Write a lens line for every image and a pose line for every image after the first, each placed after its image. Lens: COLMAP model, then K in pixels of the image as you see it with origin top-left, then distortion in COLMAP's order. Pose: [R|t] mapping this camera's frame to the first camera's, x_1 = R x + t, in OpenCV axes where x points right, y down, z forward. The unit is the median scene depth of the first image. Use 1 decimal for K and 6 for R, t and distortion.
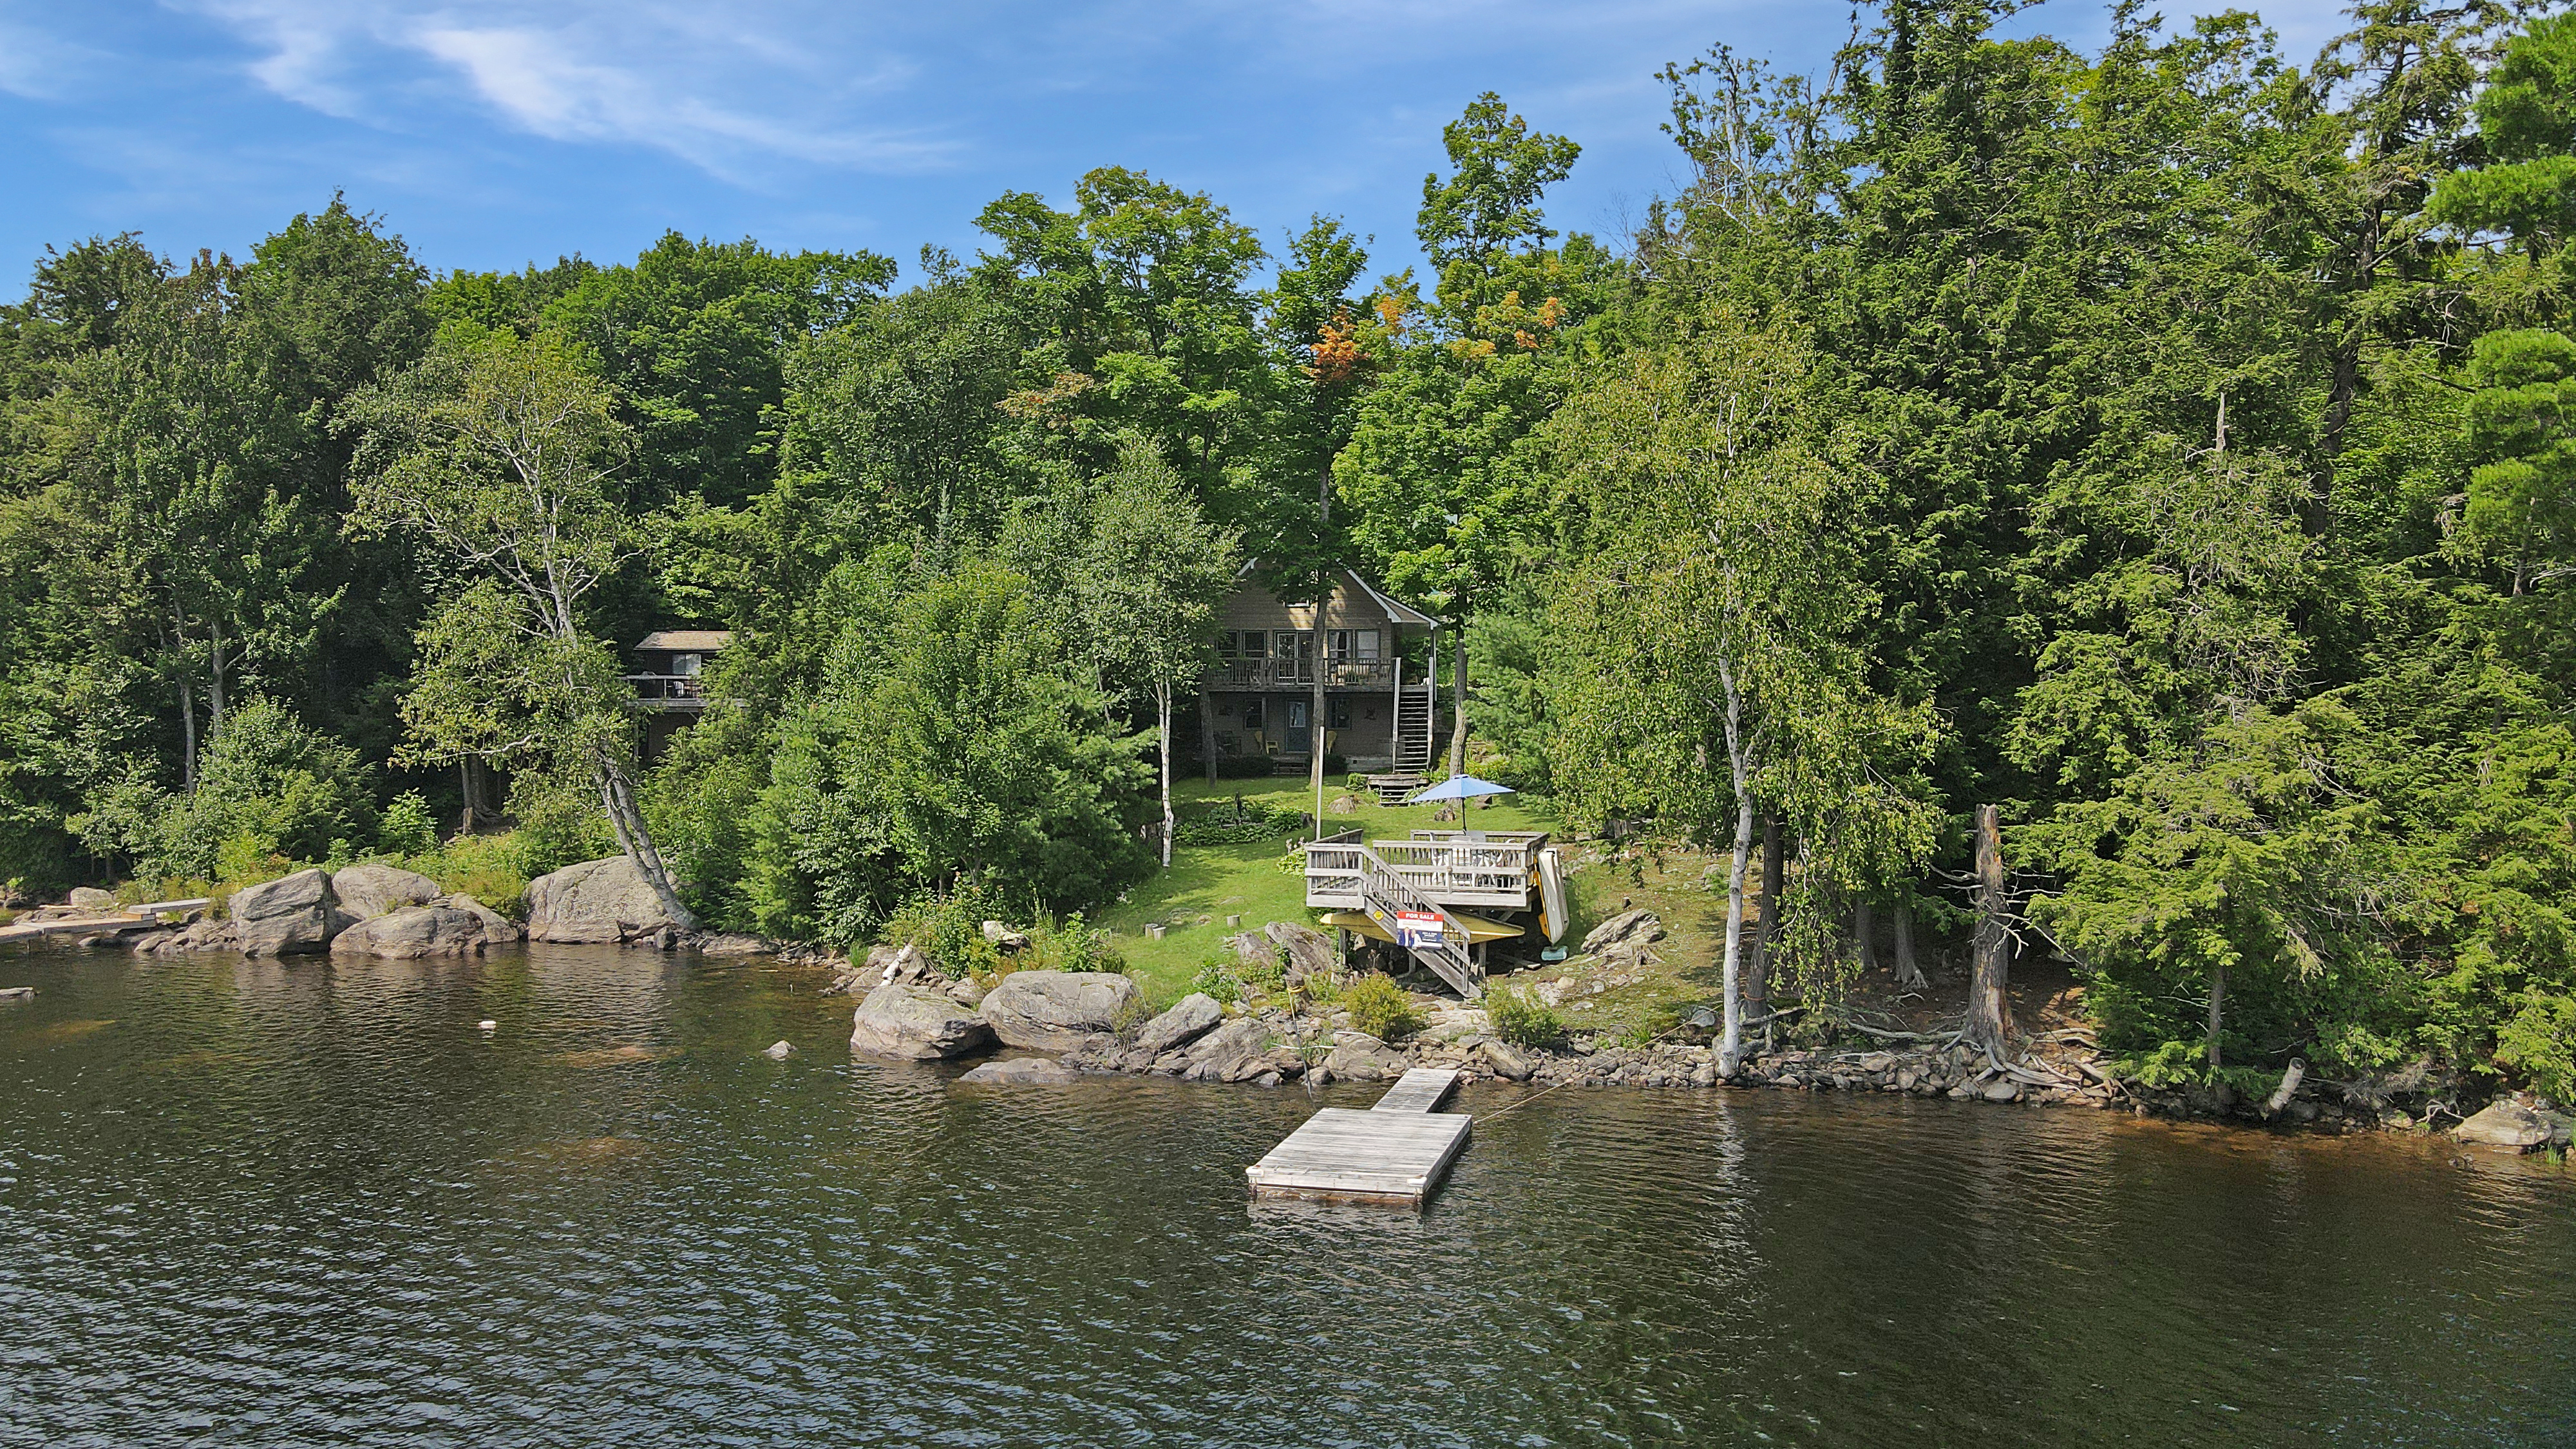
lens RADIAL K [[1826.7, 0, 1284.8], [0, 1826.7, 725.9], [0, 0, 1]] dist [0.008324, 0.019935]
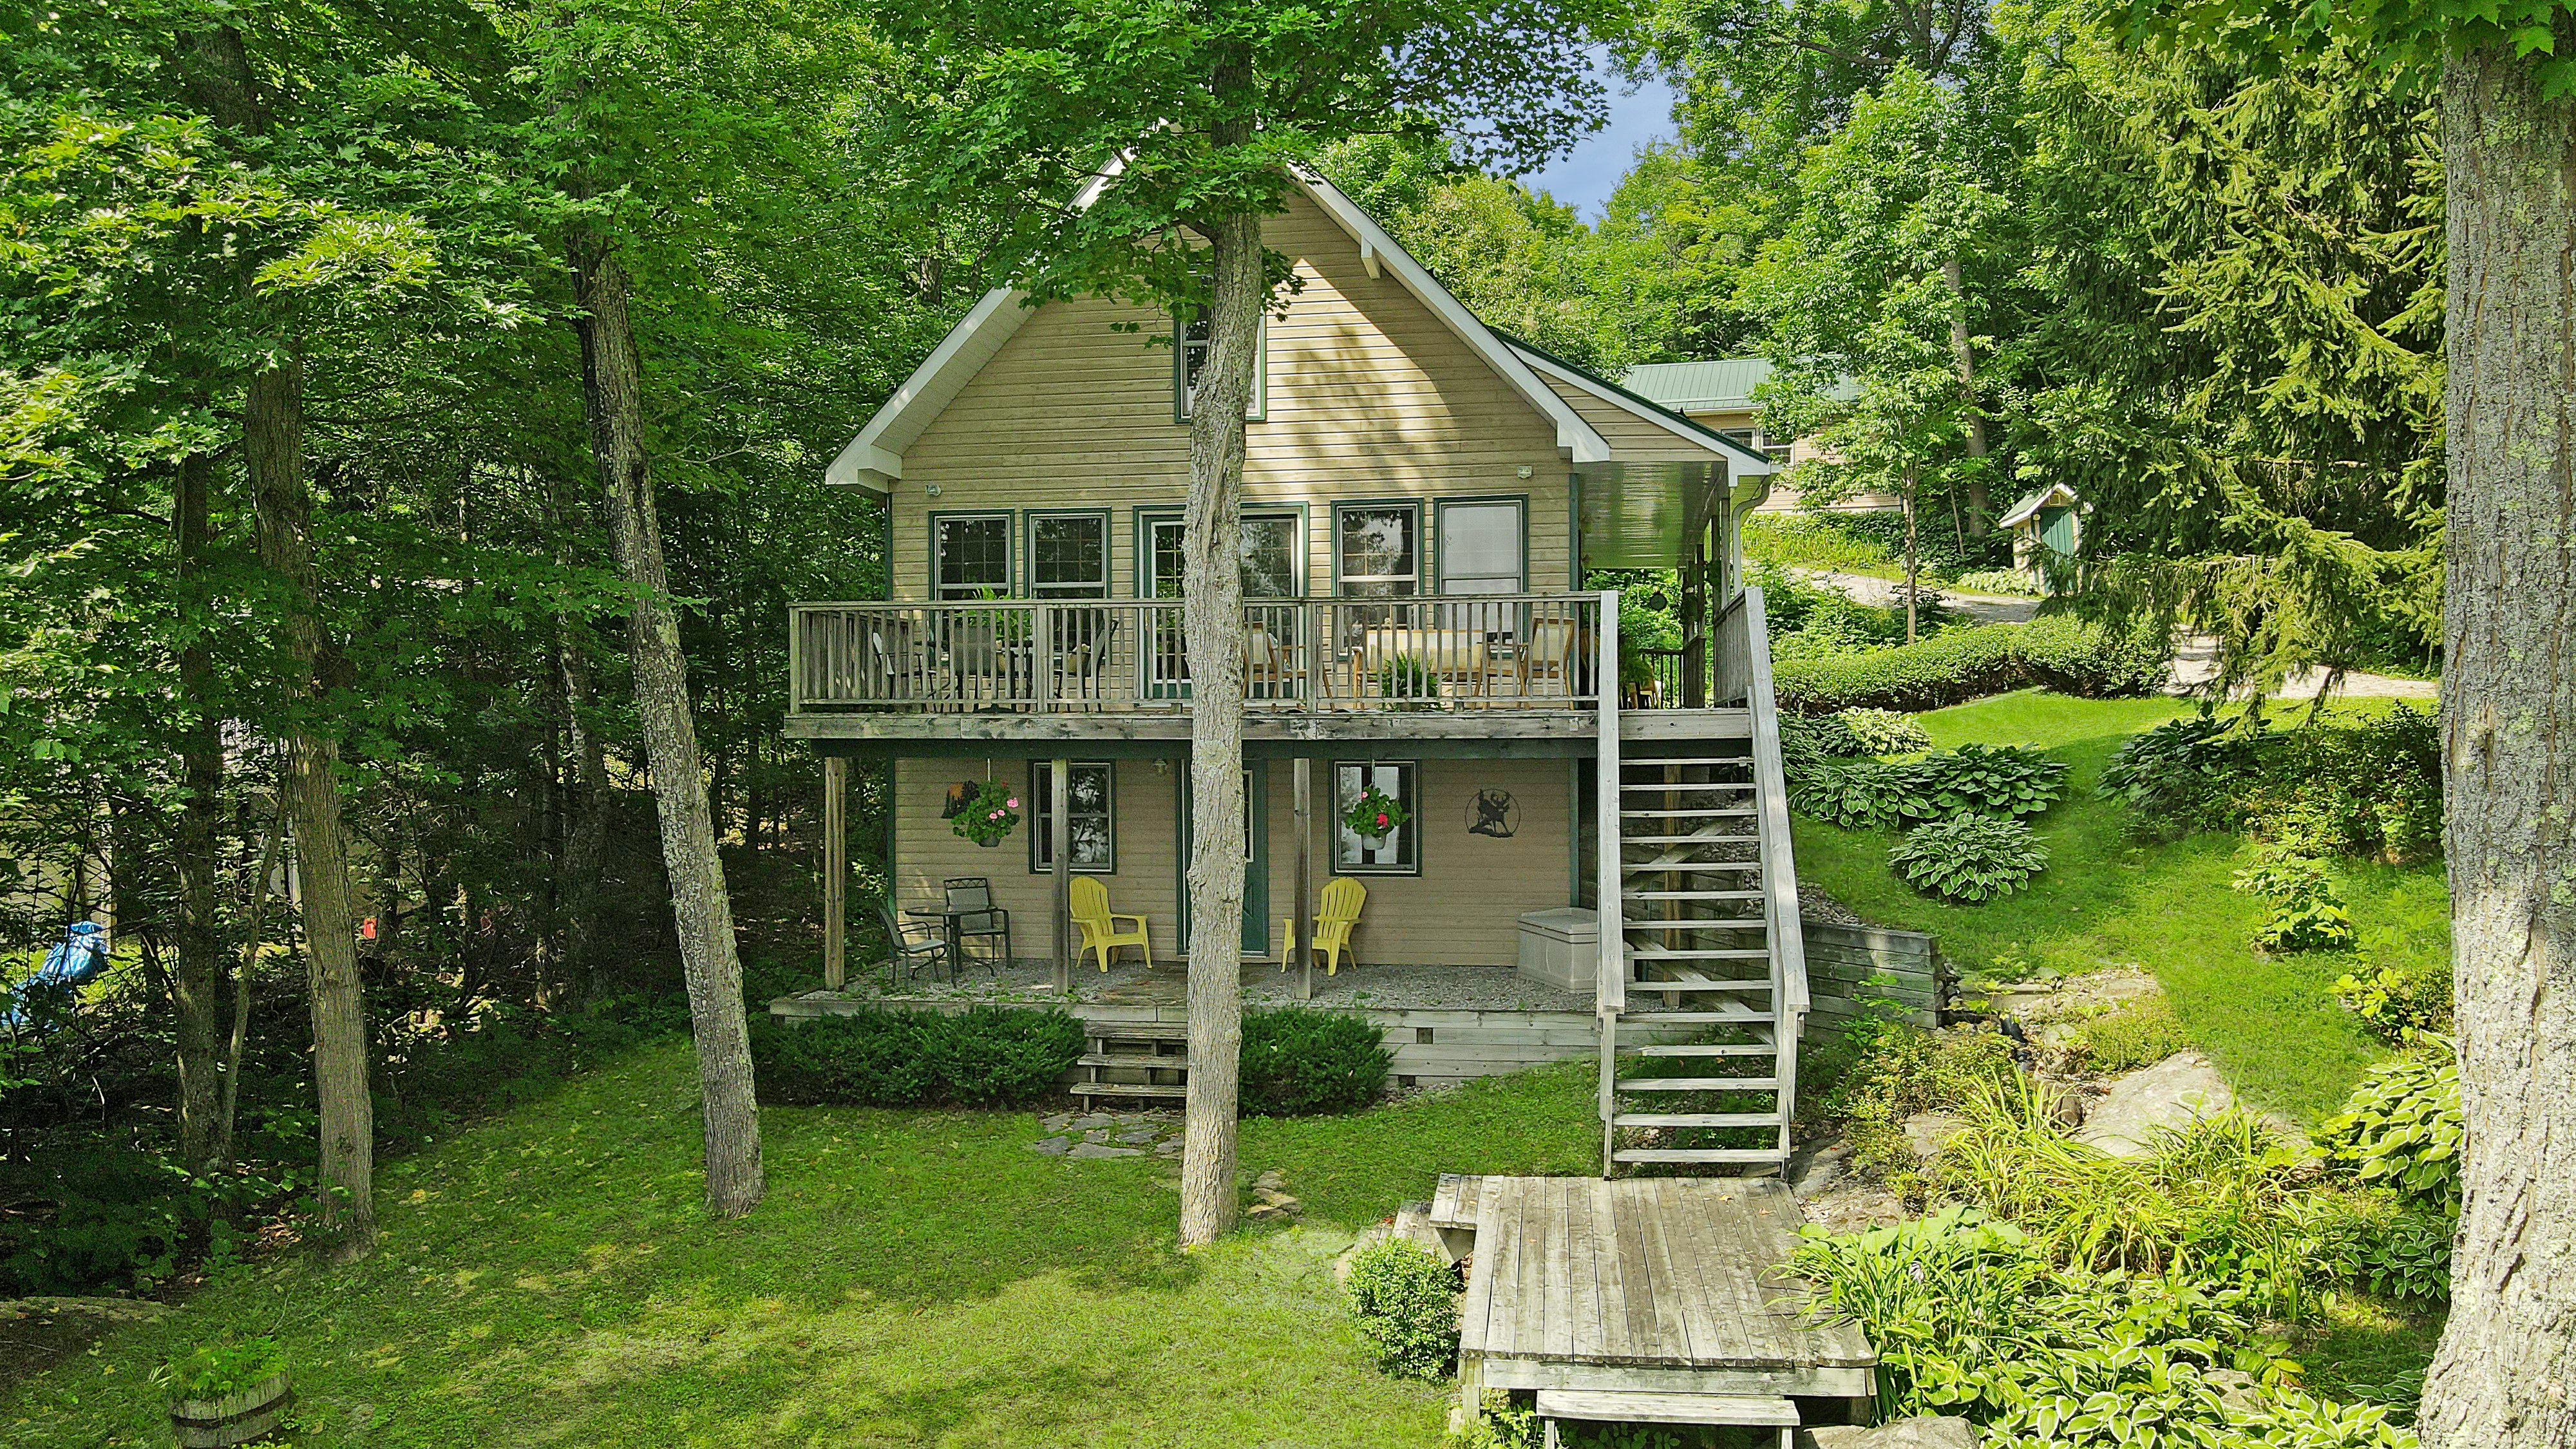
lens RADIAL K [[1826.7, 0, 1286.8], [0, 1826.7, 726.3], [0, 0, 1]] dist [0.008324, 0.019935]
pose [[0.996245, -0.003961, -0.086487, 0.074078], [0.003384, 0.999971, -0.006819, -0.031700], [0.086511, 0.006501, 0.996230, 1.351557]]
